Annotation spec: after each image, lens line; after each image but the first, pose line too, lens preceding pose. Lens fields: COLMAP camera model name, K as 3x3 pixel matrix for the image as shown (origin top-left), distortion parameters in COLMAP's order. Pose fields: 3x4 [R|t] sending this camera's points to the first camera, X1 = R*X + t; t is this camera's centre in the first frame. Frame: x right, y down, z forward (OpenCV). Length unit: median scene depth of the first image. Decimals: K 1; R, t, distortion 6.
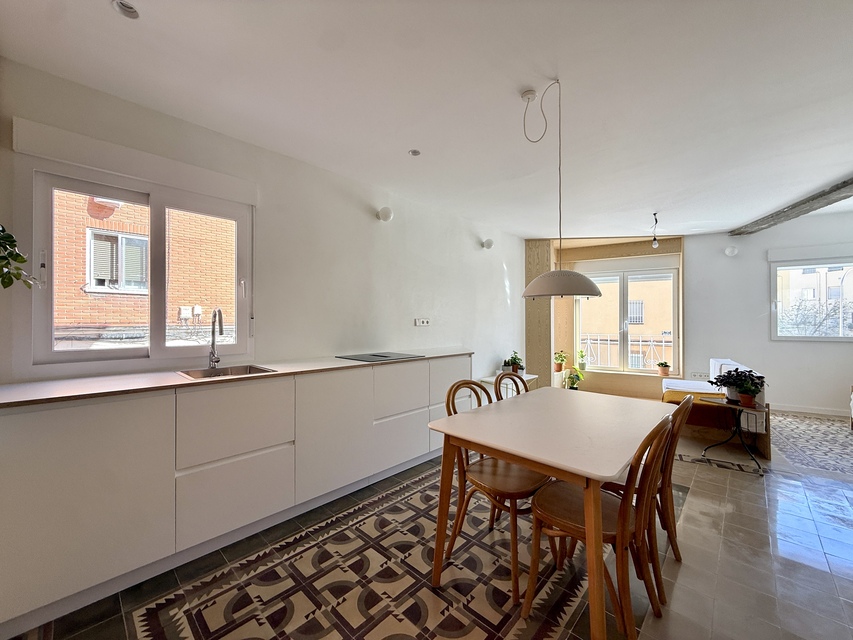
lens RADIAL K [[342.4, 0, 426.5], [0, 342.4, 320.0], [0, 0, 1]] dist [0.002289, 0.000314]
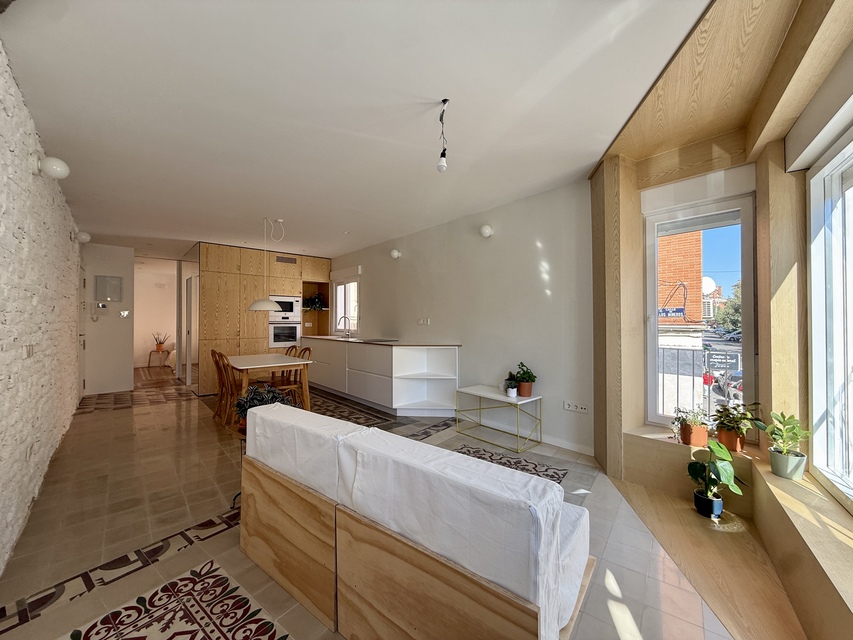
lens RADIAL K [[341.8, 0, 424.6], [0, 341.8, 318.9], [0, 0, 1]] dist [0.000238, 0.000116]
pose [[-0.089551, -0.004988, -0.995970, 1.239999], [0.006338, 0.999964, -0.005578, 0.003585], [0.995962, -0.006812, -0.089516, 1.085740]]
